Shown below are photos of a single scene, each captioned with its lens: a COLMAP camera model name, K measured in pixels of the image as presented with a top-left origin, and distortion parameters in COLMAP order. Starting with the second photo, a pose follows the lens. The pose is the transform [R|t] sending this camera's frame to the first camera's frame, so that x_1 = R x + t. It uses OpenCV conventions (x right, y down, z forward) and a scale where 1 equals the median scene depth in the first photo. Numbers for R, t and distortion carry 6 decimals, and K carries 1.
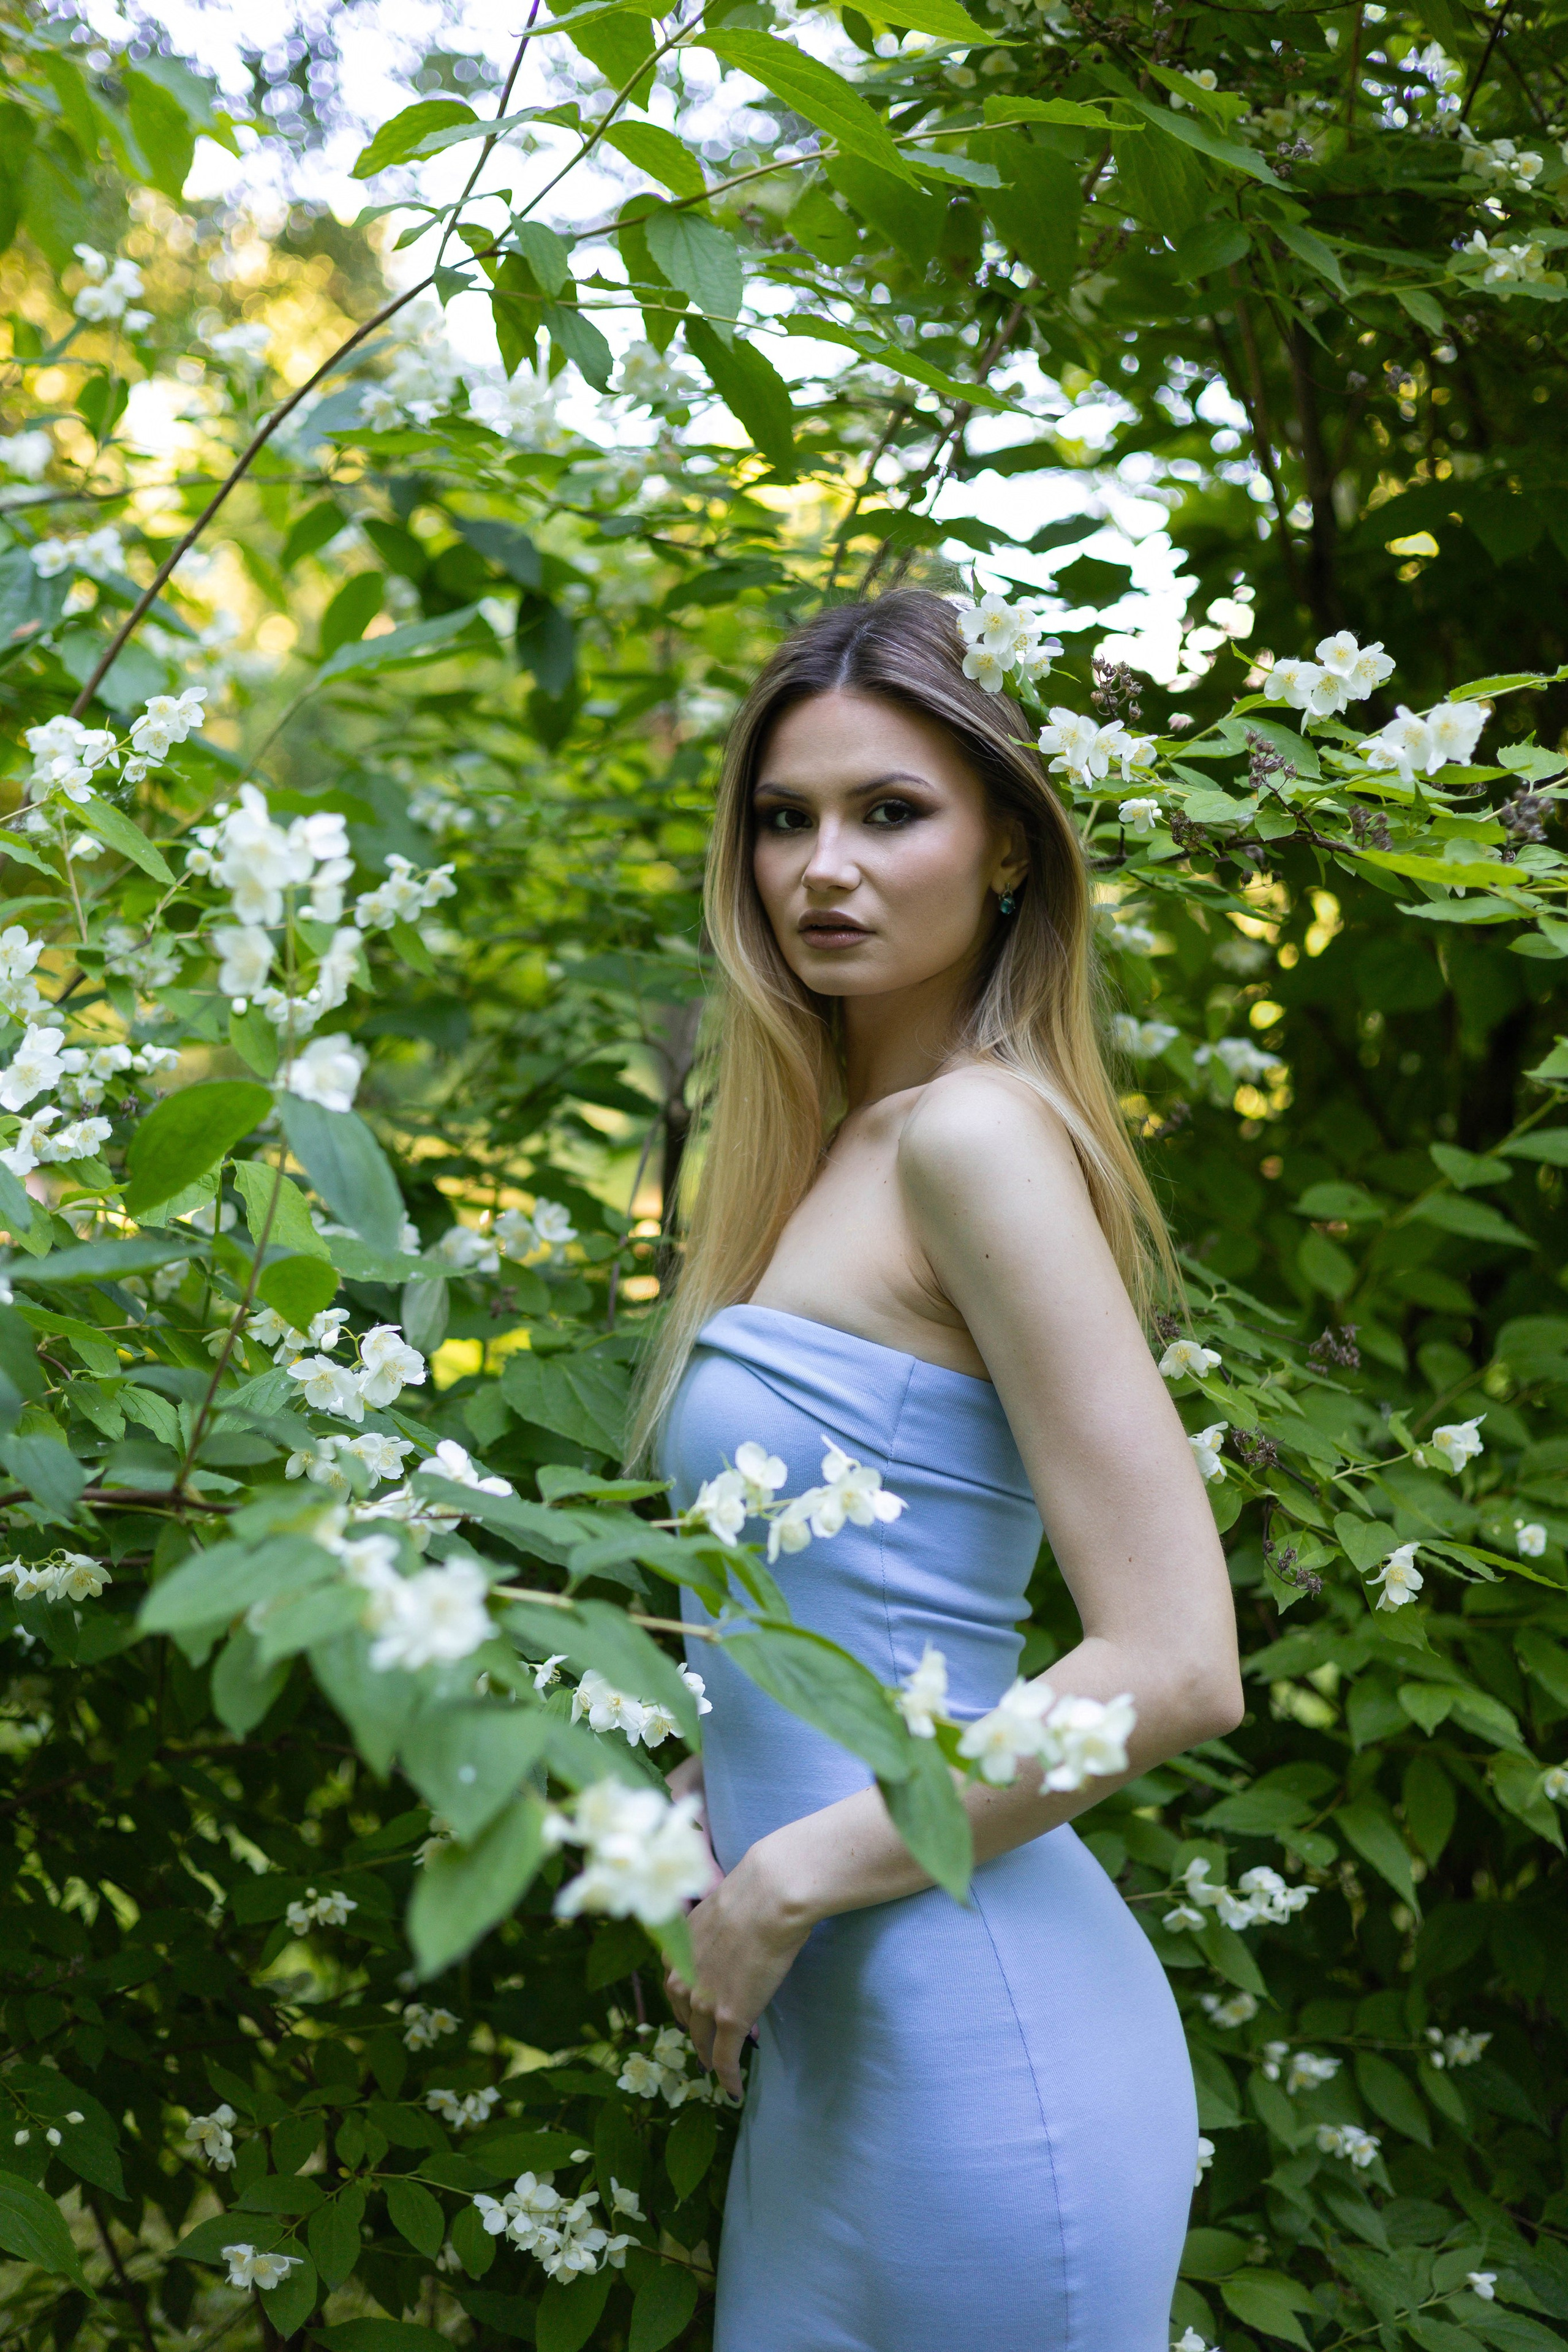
lens RADIAL K [[3549.3, 0, 808.5], [0, 3549.3, 1210.8], [0, 0, 1]] dist [0.124136, 0.000000]
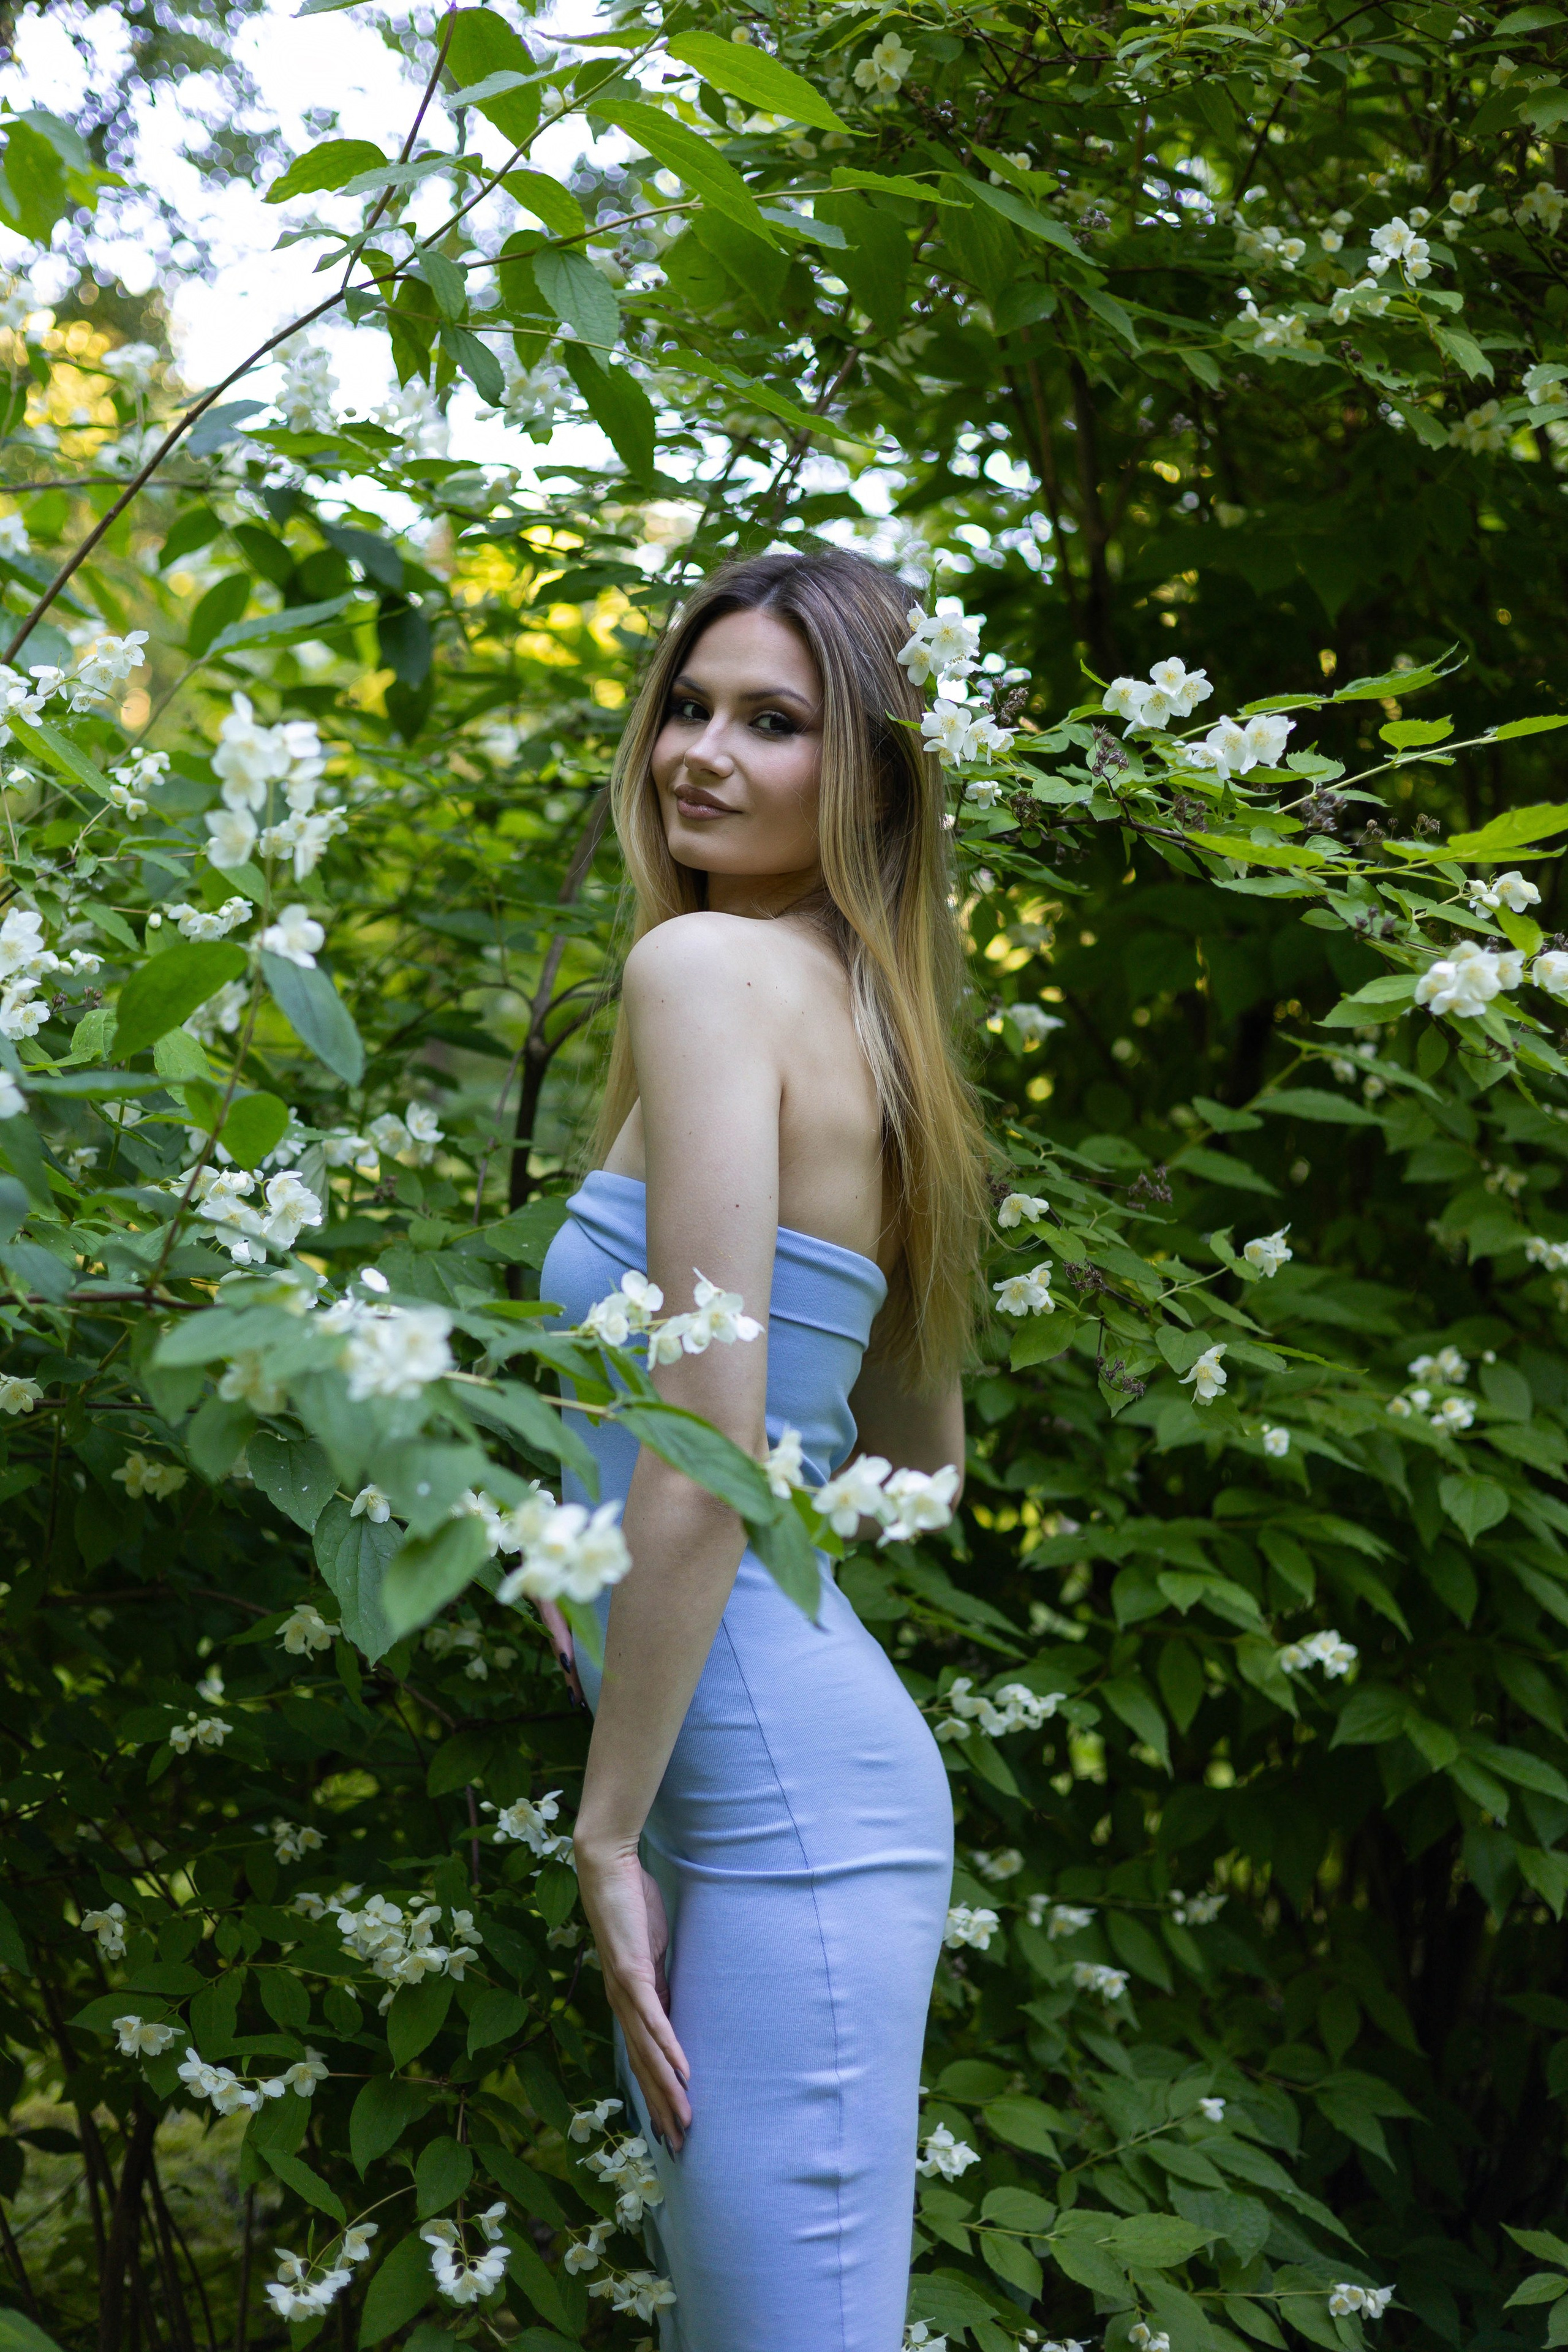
lens RADIAL K [[3549.3, 0, 790.1], [0, 3549.3, 1183.3], [0, 0, 1]] dist [0.124136, 0.000000]
pose [[0.997602, 0.025994, 0.064142, -0.029137], [-0.024109, 0.999260, -0.029979, 0.051400], [-0.064873, 0.028361, 0.997490, -0.139851]]
